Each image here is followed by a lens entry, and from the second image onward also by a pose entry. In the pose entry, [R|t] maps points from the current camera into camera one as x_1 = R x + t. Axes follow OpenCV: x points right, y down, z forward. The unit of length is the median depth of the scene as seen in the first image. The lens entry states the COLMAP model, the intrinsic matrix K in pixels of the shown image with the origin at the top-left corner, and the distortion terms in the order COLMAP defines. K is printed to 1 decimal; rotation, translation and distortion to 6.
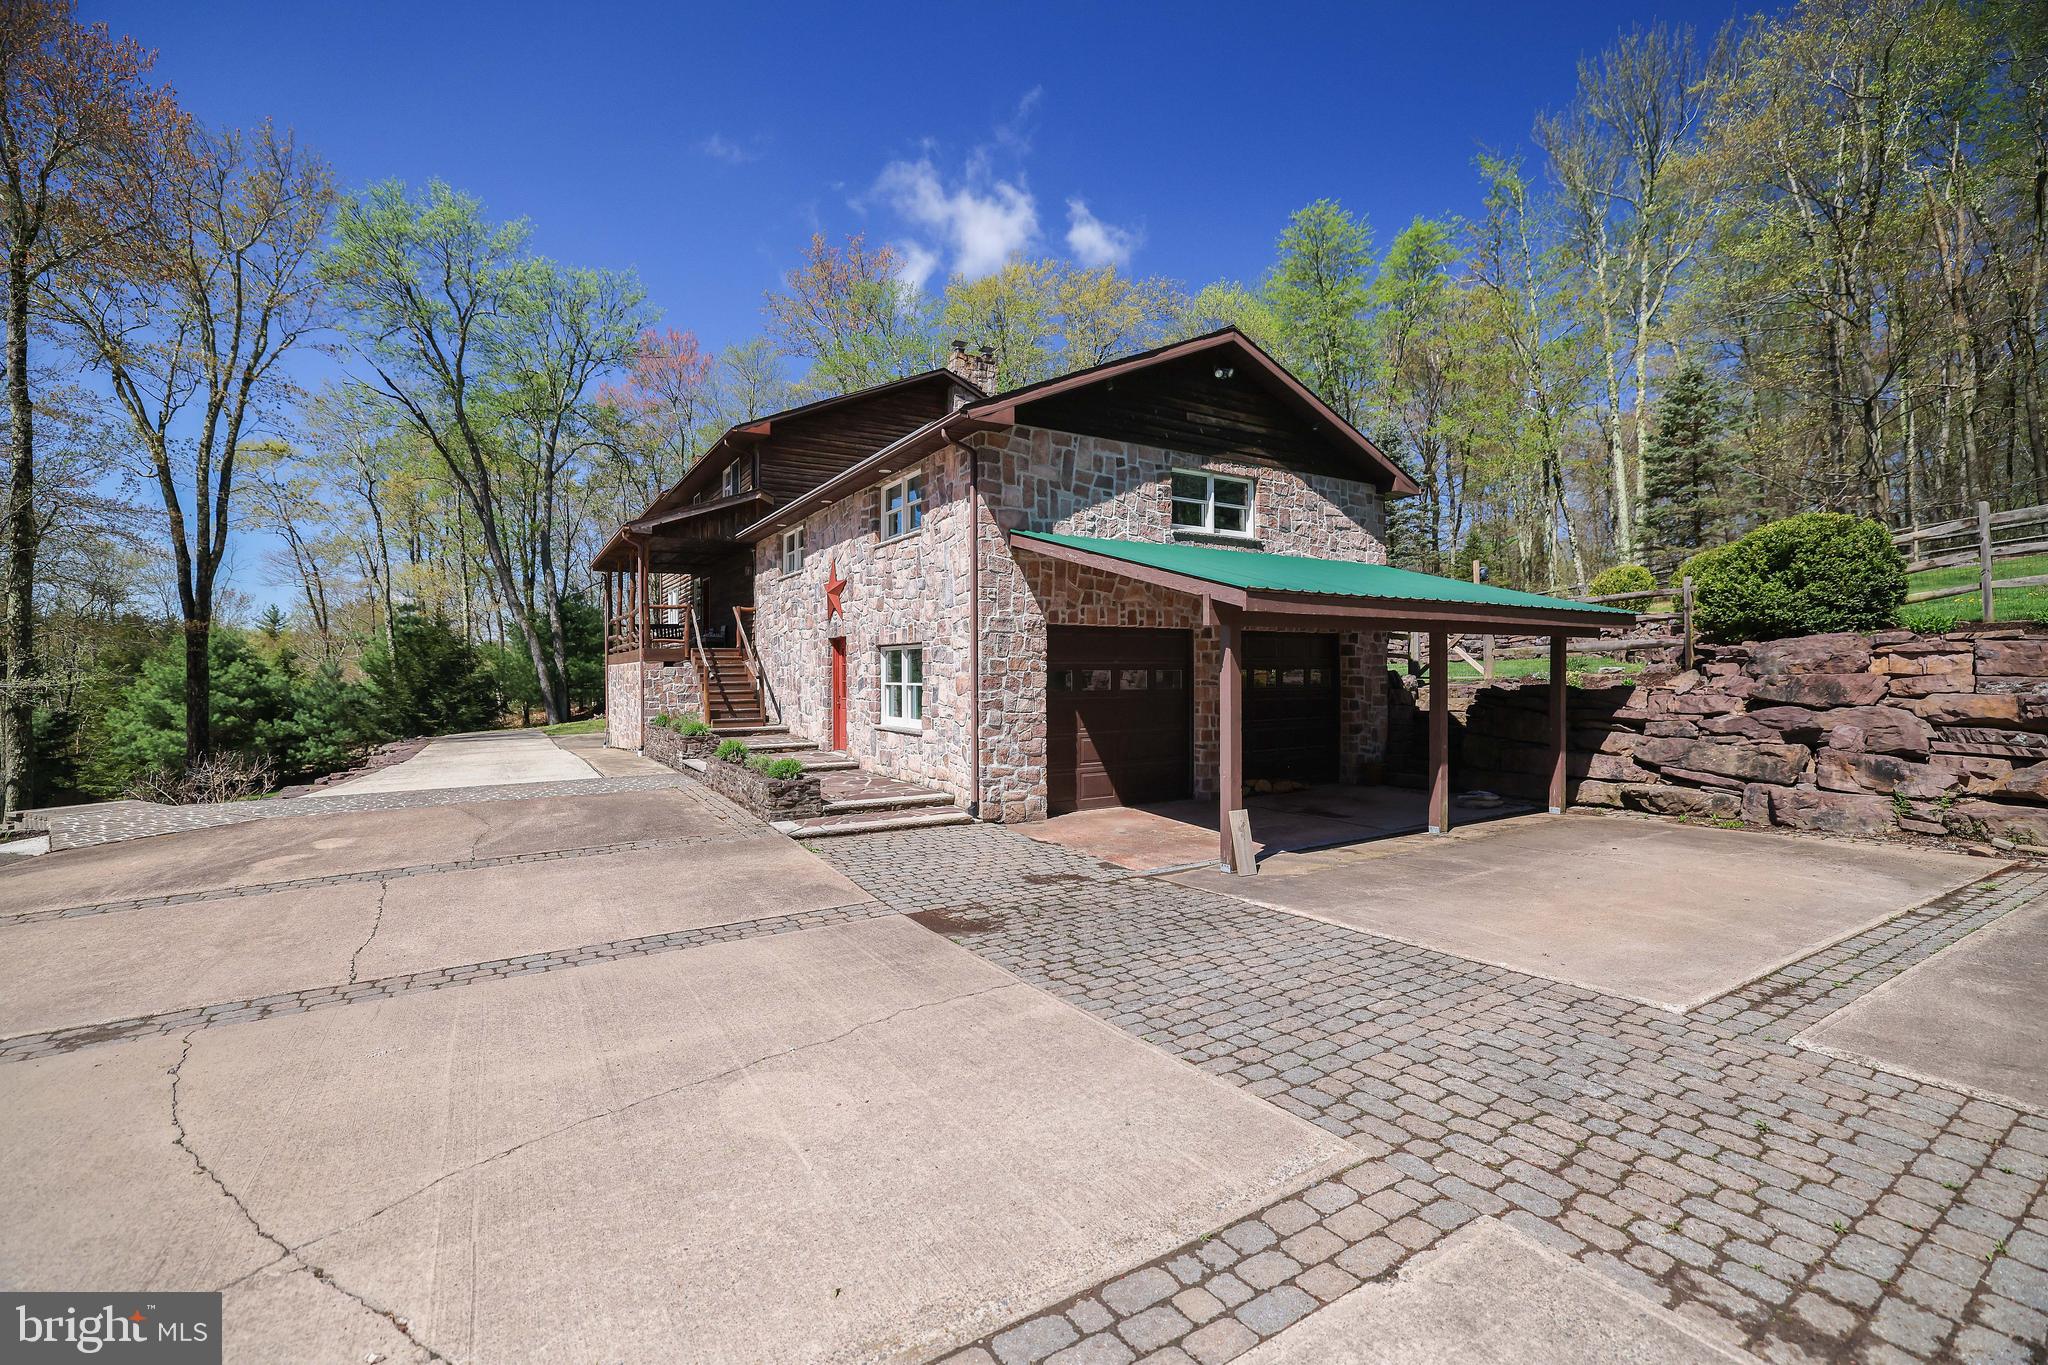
lens RADIAL K [[863.2, 0, 1030.7], [0, 863.2, 687.2], [0, 0, 1]] dist [-0.026028, 0.000592]
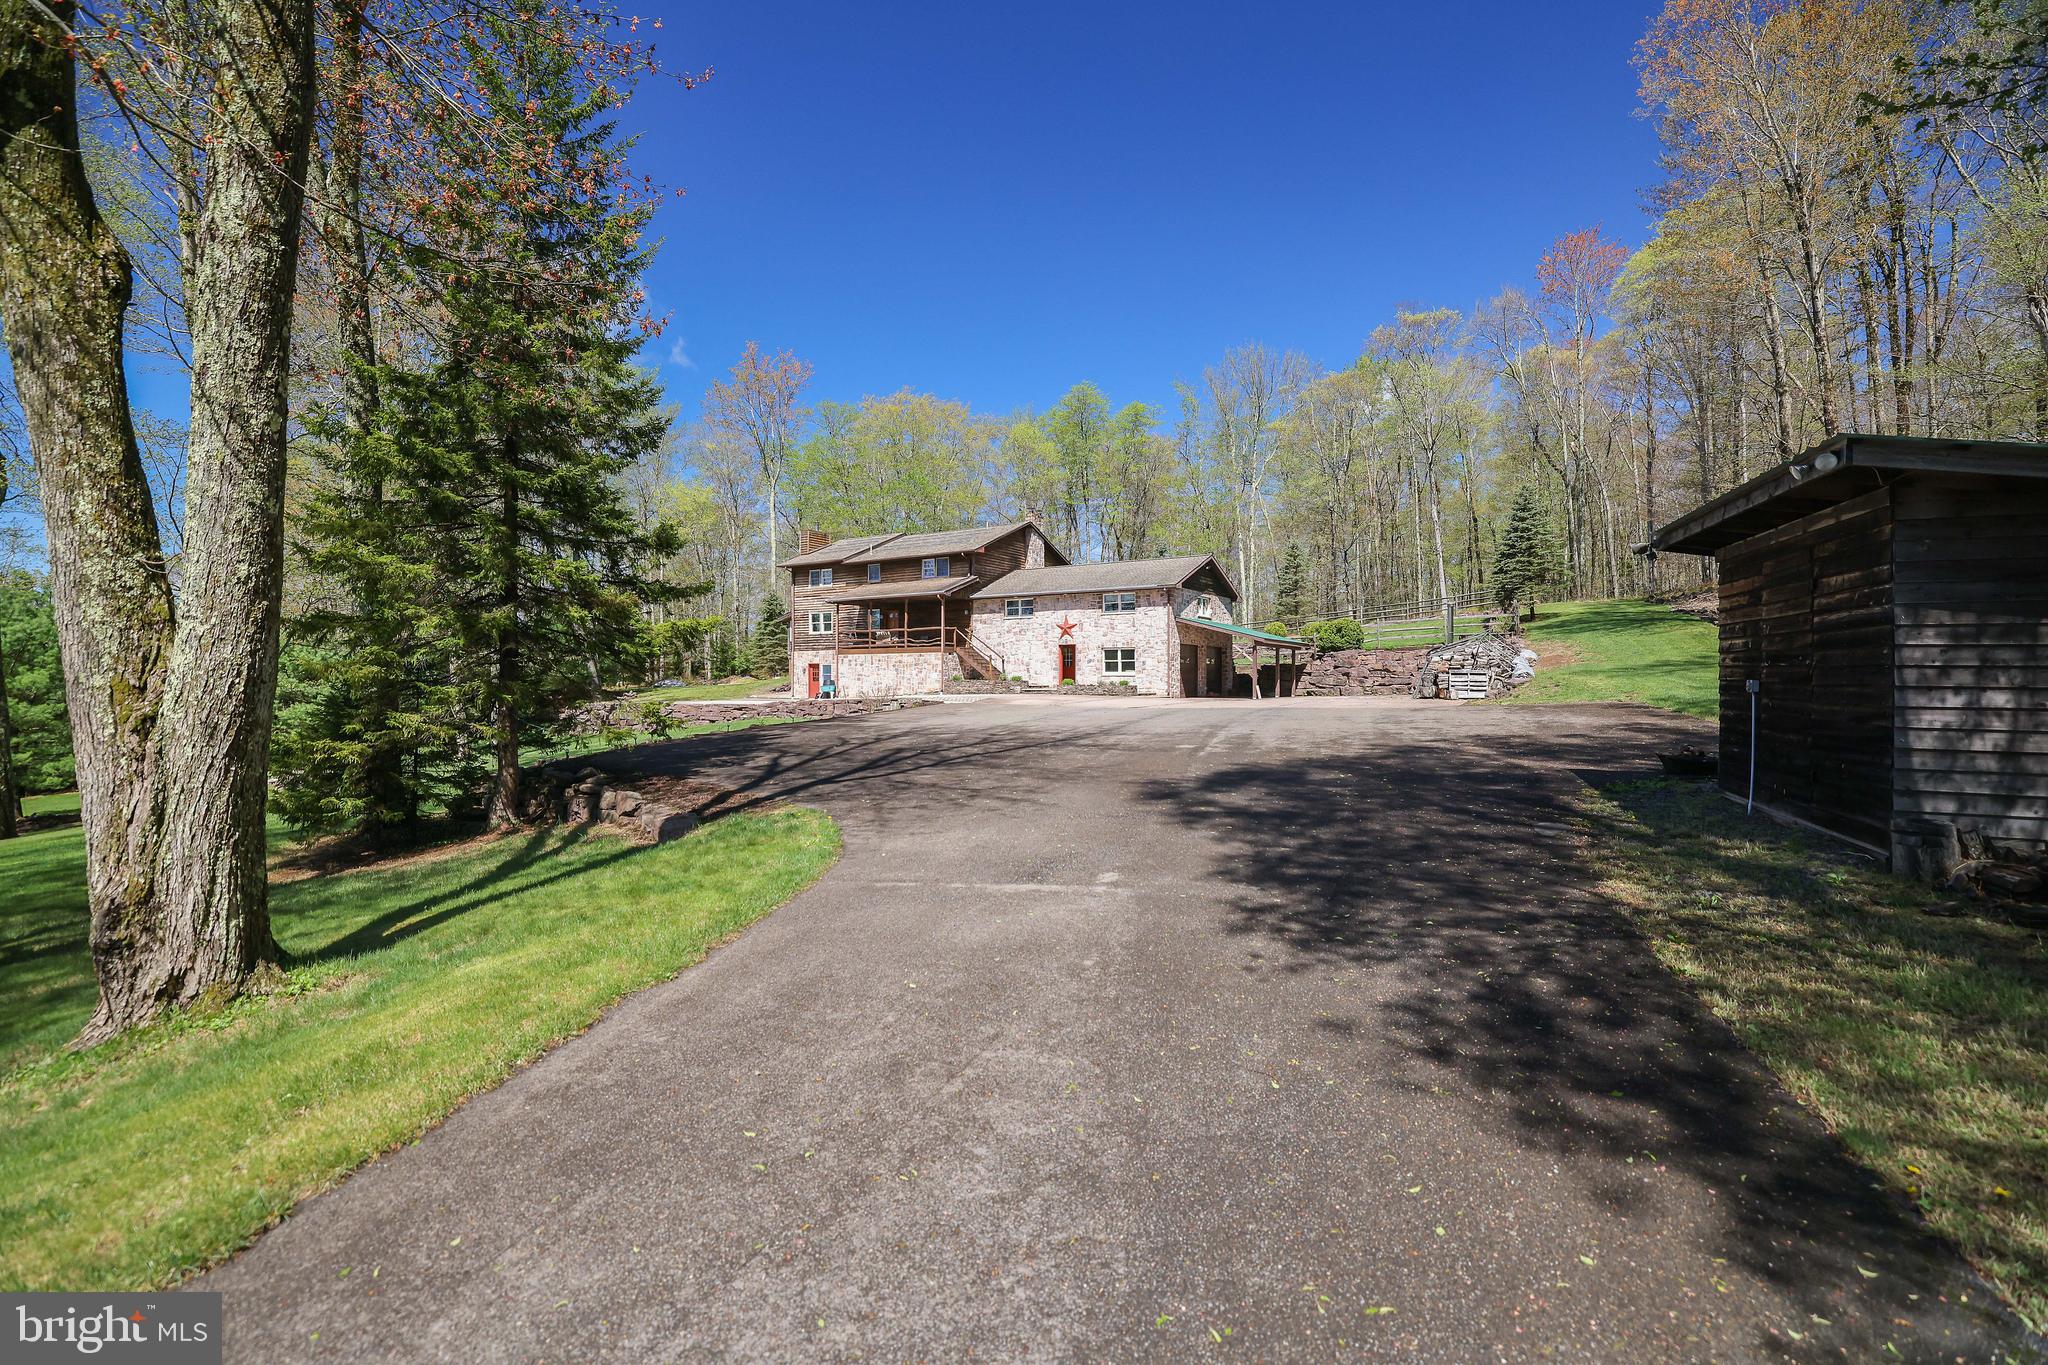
lens RADIAL K [[863.2, 0, 1030.7], [0, 863.2, 687.2], [0, 0, 1]] dist [-0.026028, 0.000592]
pose [[0.907099, 0.002644, 0.420908, -1.963271], [0.000813, 0.999967, -0.008034, 0.131035], [-0.420916, 0.007630, 0.907068, -1.889522]]
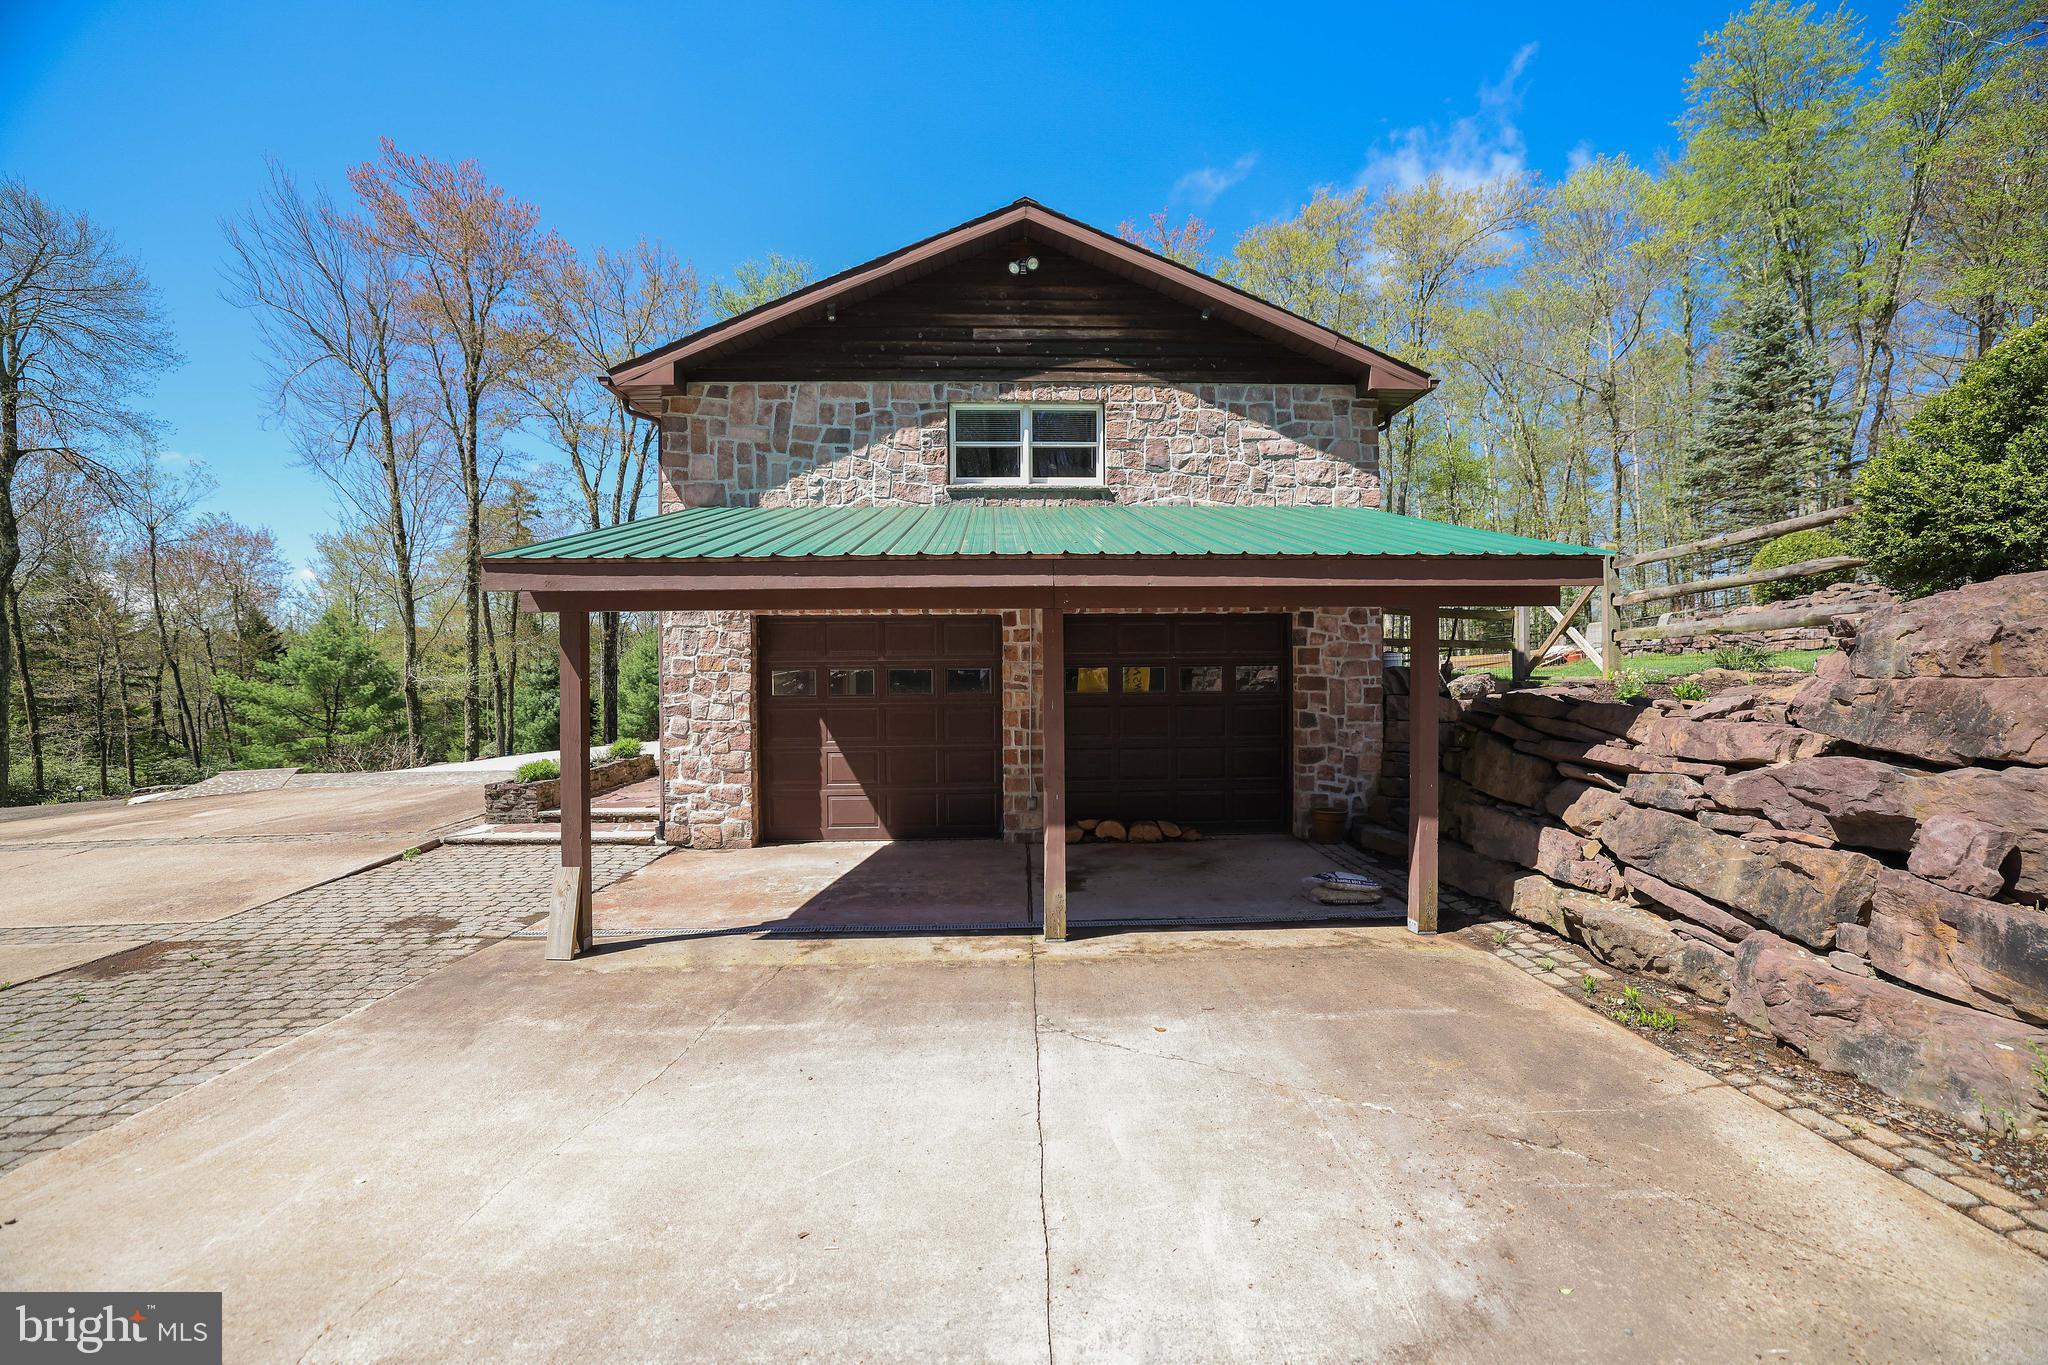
lens RADIAL K [[863.2, 0, 1030.7], [0, 863.2, 687.2], [0, 0, 1]] dist [-0.026028, 0.000592]
pose [[0.875449, 0.007569, -0.483252, 0.637301], [-0.004269, 0.999959, 0.007928, -0.010740], [0.483292, -0.004878, 0.875446, 0.386602]]
